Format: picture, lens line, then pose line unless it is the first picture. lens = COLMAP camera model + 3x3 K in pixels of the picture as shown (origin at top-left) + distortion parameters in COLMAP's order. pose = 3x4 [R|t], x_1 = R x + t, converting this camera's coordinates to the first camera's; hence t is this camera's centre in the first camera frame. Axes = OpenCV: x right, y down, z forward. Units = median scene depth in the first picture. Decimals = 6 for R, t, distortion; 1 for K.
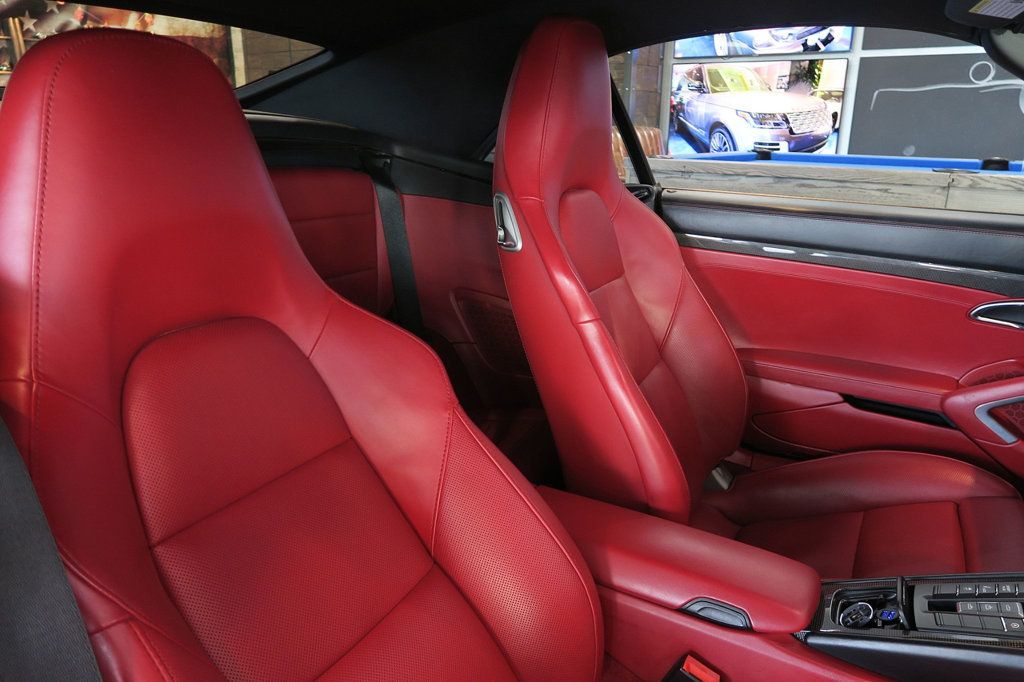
lens RADIAL K [[768.1, 0, 511.6], [0, 768.1, 331.0], [0, 0, 1]] dist [-0.009374, -0.000390]
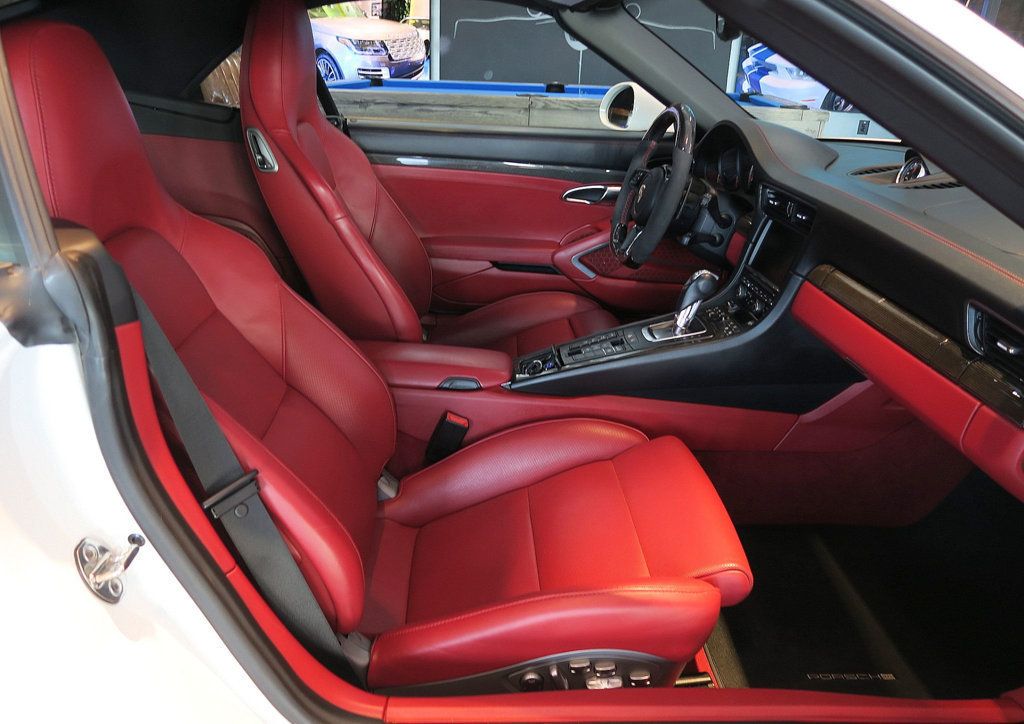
lens RADIAL K [[723.5, 0, 512.0], [0, 723.5, 362.0], [0, 0, 1]] dist [-0.005666, 0.000120]
pose [[0.875515, -0.183367, 0.447046, -0.175226], [0.115676, 0.977832, 0.174538, 0.032838], [-0.469140, -0.101098, 0.877318, -0.227522]]
